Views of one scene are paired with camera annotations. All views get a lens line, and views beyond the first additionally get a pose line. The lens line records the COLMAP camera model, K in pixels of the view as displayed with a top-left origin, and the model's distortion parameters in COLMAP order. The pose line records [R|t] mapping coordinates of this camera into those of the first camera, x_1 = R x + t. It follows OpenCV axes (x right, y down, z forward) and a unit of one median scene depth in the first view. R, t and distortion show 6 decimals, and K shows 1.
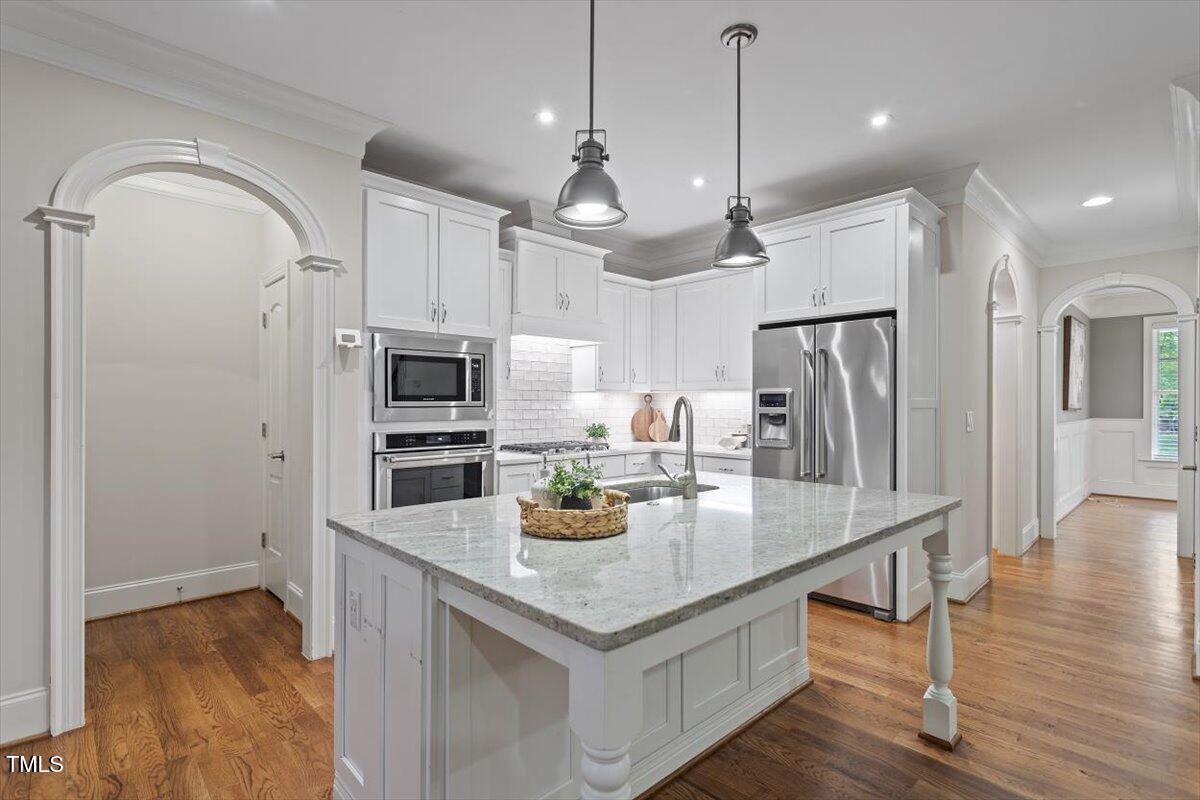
lens RADIAL K [[567.1, 0, 594.9], [0, 567.1, 403.9], [0, 0, 1]] dist [-0.000596, 0.000253]
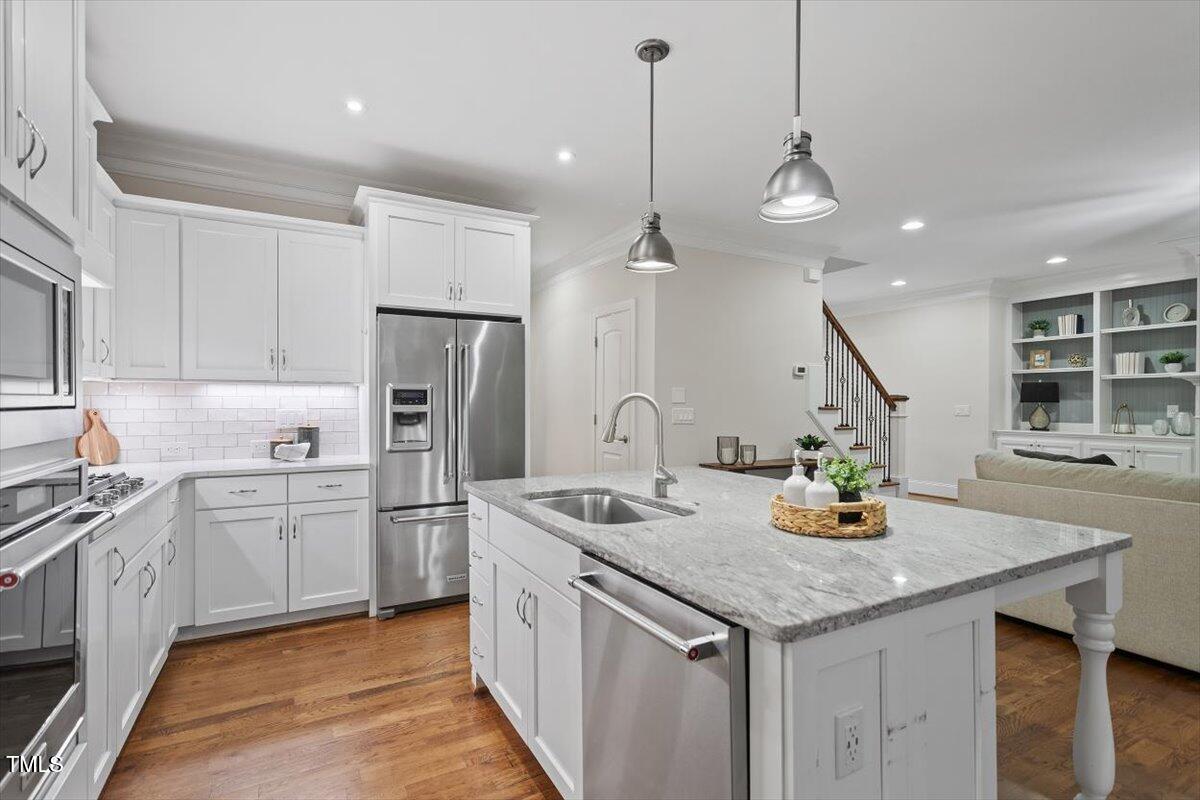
lens RADIAL K [[576.2, 0, 604.6], [0, 576.2, 403.2], [0, 0, 1]] dist [0.002340, 0.000458]
pose [[0.249242, -0.002666, 0.968438, -0.519396], [-0.000068, 0.999996, 0.002770, 0.000963], [-0.968441, -0.000757, 0.249240, 0.528978]]
